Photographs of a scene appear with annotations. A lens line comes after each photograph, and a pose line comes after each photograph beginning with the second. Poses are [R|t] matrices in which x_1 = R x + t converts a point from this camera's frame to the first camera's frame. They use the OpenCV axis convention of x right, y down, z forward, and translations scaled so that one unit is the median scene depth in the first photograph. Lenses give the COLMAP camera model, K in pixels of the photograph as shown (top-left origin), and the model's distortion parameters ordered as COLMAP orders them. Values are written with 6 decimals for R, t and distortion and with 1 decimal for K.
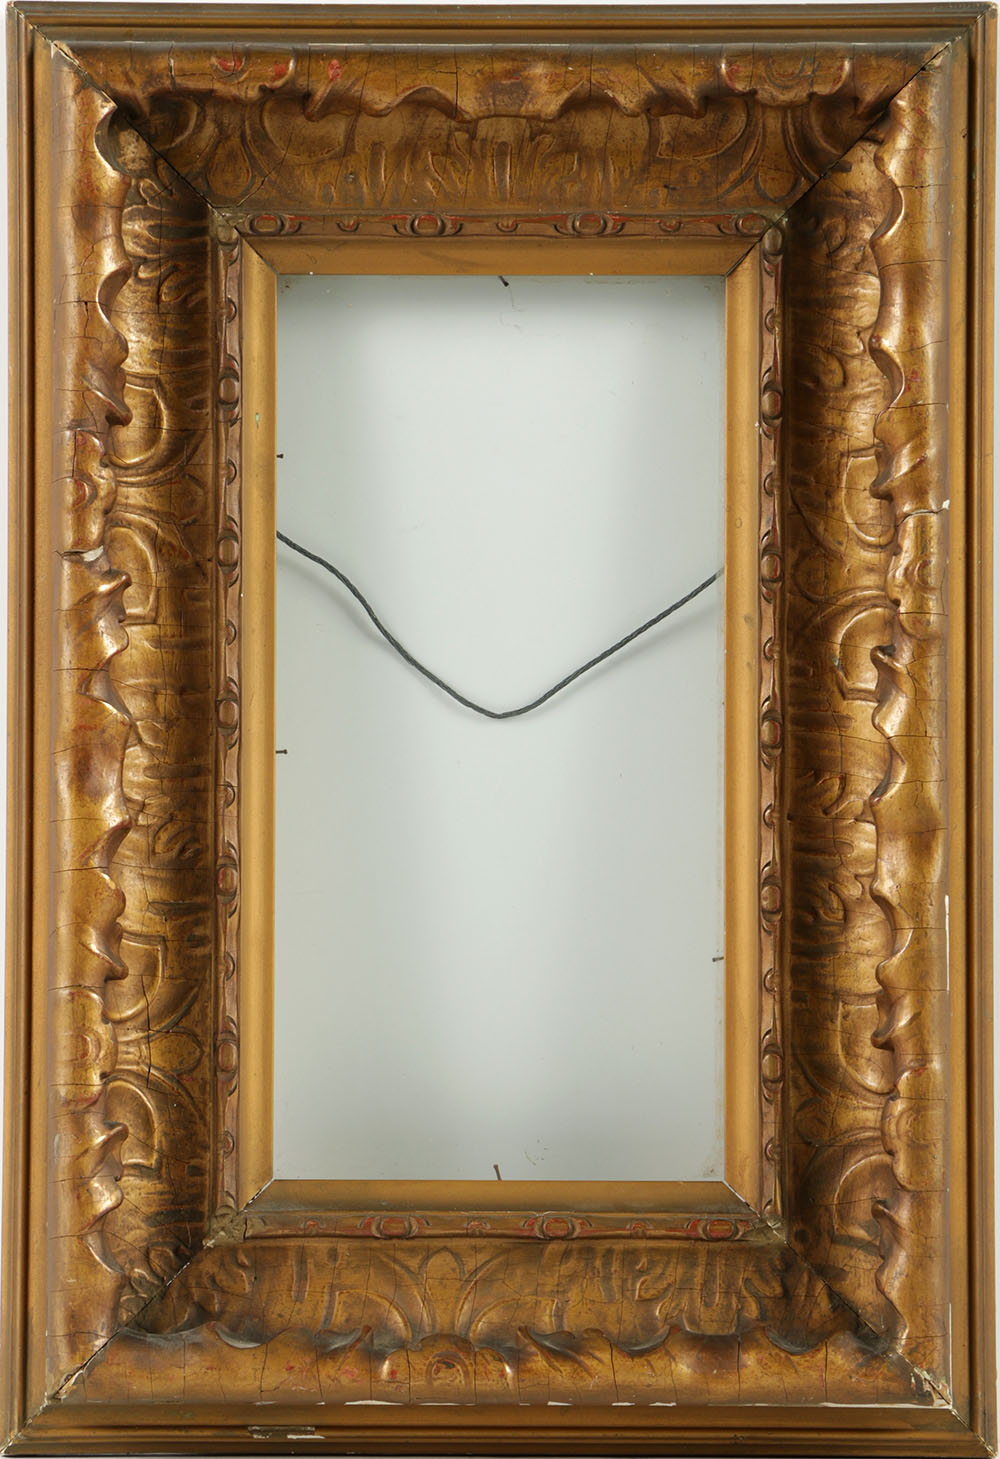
lens RADIAL K [[10006.3, 0, 505.9], [0, 10006.3, 754.0], [0, 0, 1]] dist [1.408911, 38.757891]
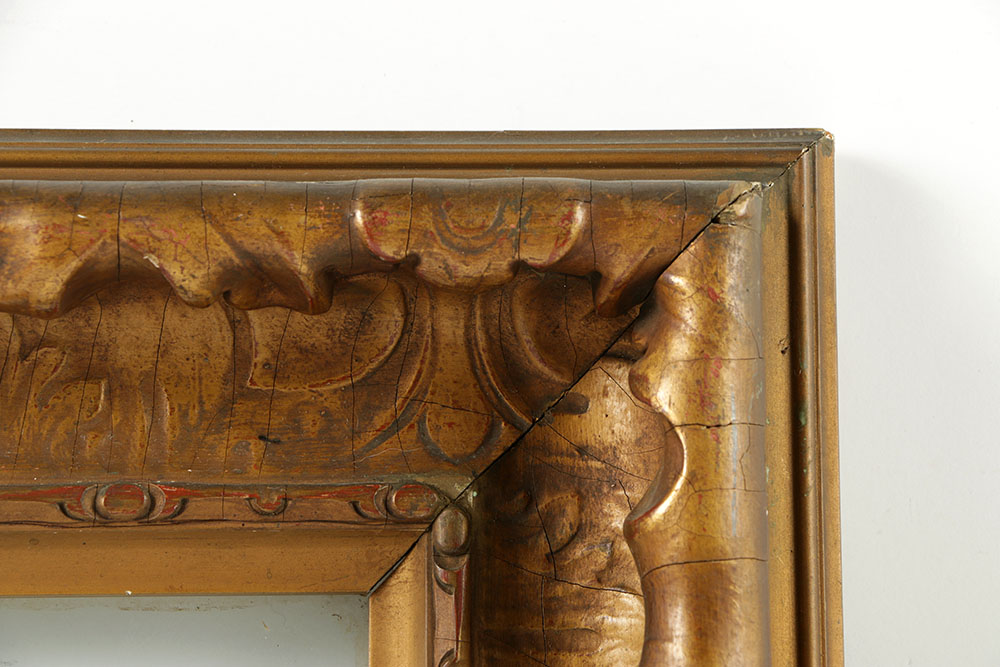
lens RADIAL K [[4789.3, 0, 500.0], [0, 4789.3, 333.5], [0, 0, 1]] dist [0.926623, 0.944864]
pose [[0.999537, -0.001006, 0.030398, 0.021114], [0.005338, 0.989740, -0.142783, -0.023527], [-0.029943, 0.142880, 0.989287, 0.732210]]
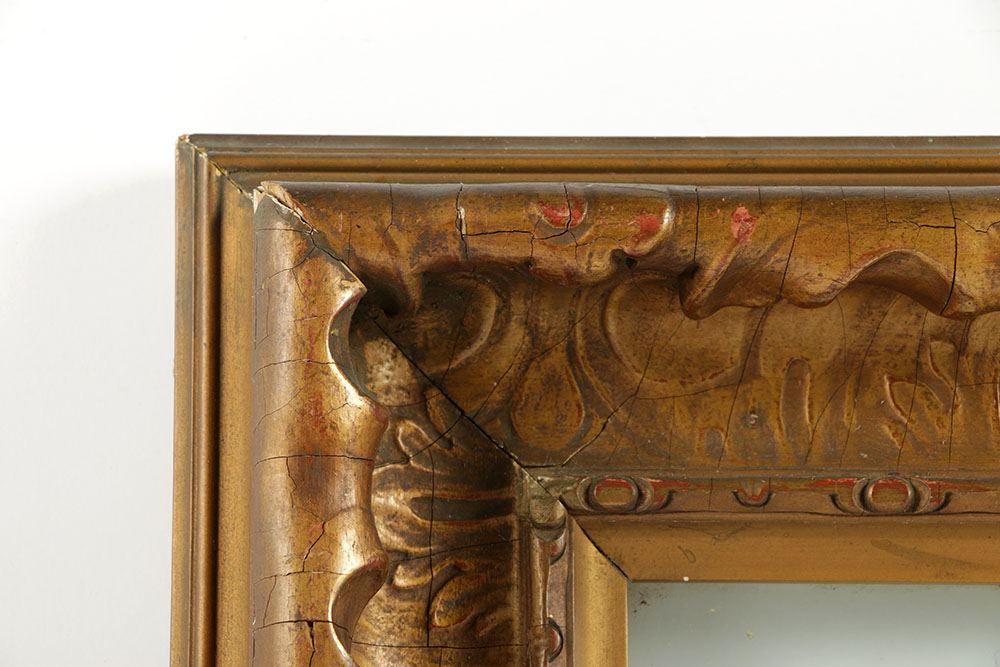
lens RADIAL K [[4622.0, 0, 500.0], [0, 4622.0, 333.5], [0, 0, 1]] dist [0.738300, 0.474678]
pose [[0.999510, 0.002085, 0.031225, -0.038835], [0.002379, 0.989829, -0.142242, -0.023533], [-0.031204, 0.142247, 0.989339, 0.731230]]
